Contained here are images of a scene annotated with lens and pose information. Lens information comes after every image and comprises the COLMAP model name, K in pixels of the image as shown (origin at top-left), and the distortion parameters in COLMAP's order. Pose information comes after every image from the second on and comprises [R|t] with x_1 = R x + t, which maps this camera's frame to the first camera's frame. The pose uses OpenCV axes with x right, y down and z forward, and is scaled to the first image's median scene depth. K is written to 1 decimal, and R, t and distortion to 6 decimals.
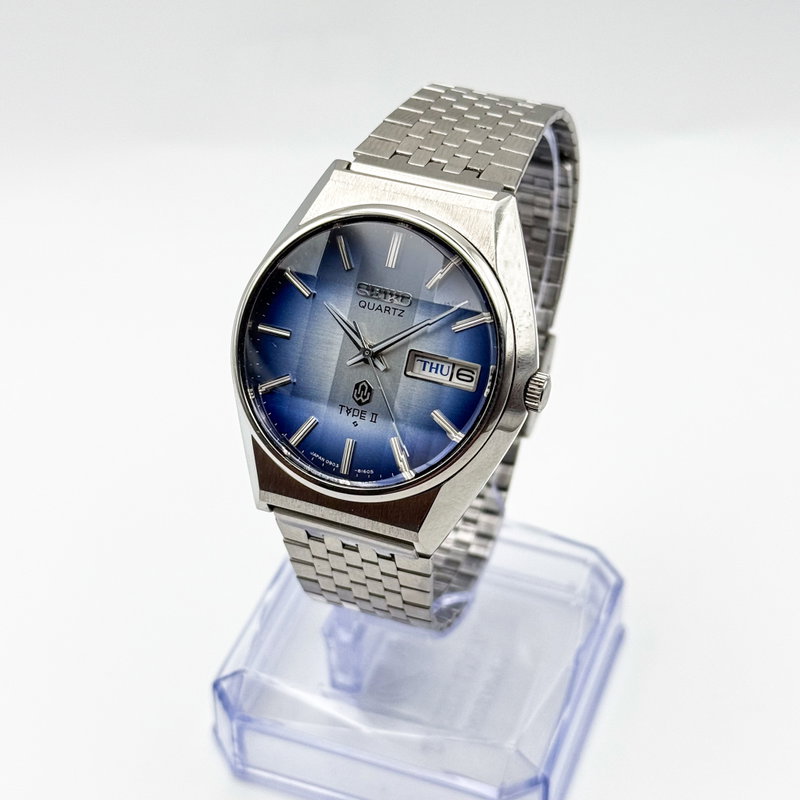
lens RADIAL K [[1855.2, 0, 400.0], [0, 1855.2, 400.0], [0, 0, 1]] dist [0.244434, 0.040370]
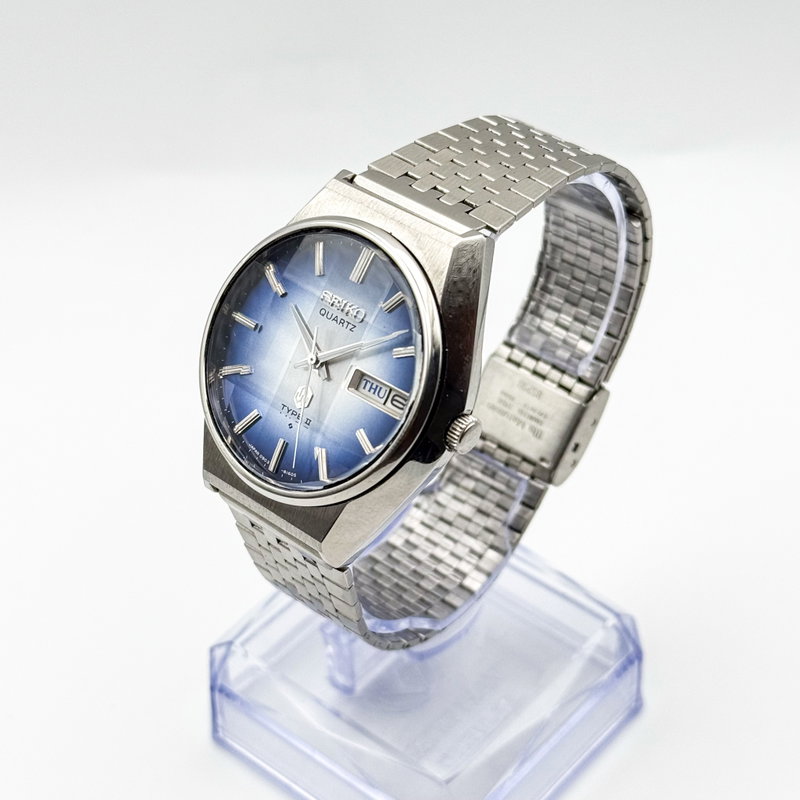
lens RADIAL K [[1855.2, 0, 400.0], [0, 1855.2, 400.0], [0, 0, 1]] dist [0.244434, 0.040370]
pose [[0.941323, 0.213741, -0.261202, 0.290662], [-0.213860, 0.976454, 0.028320, -0.041836], [0.261105, 0.029202, 0.964869, 0.029682]]
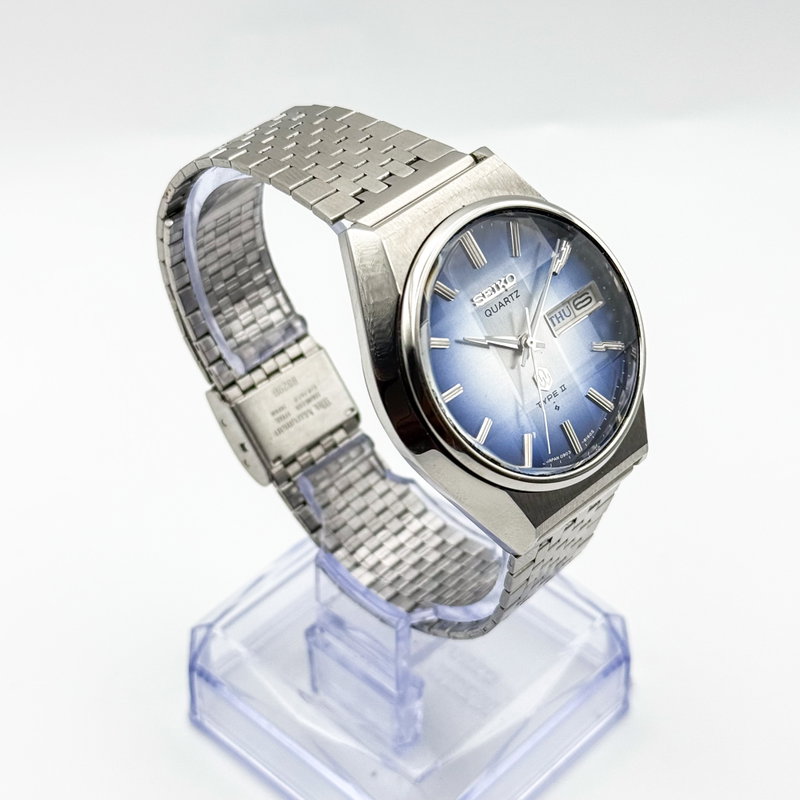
lens RADIAL K [[1823.3, 0, 400.0], [0, 1823.3, 400.0], [0, 0, 1]] dist [0.274467, 0.102987]
pose [[0.407225, -0.607237, 0.682225, -0.714390], [0.603017, 0.739771, 0.298513, -0.328827], [-0.685958, 0.289831, 0.667428, 0.393166]]
